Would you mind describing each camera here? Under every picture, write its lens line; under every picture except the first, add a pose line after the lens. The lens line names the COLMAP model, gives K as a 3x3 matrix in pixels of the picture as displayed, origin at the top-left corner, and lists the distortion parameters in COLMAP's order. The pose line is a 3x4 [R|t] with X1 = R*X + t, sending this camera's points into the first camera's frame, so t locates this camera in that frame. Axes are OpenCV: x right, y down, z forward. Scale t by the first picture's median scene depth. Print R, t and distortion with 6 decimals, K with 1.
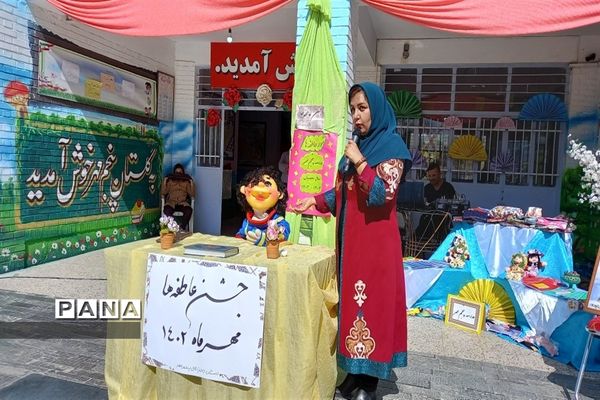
lens RADIAL K [[423.1, 0, 286.8], [0, 423.1, 186.8], [0, 0, 1]] dist [0.063101, -0.077231]
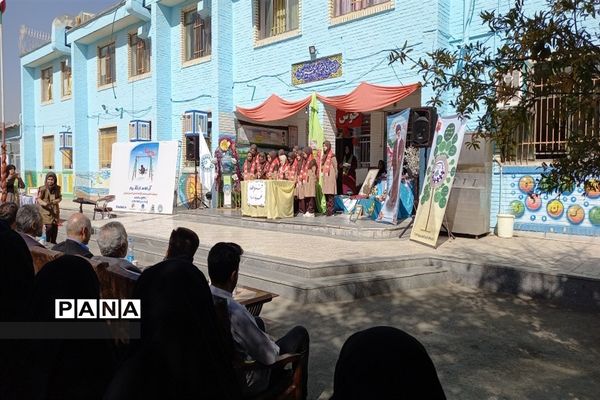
lens RADIAL K [[550.4, 0, 300.3], [0, 550.4, 208.3], [0, 0, 1]] dist [0.003158, -0.003669]
pose [[0.873170, -0.028667, -0.486573, 1.350832], [0.015934, 0.999414, -0.030288, 0.284467], [0.487156, 0.018694, 0.873115, -1.721592]]
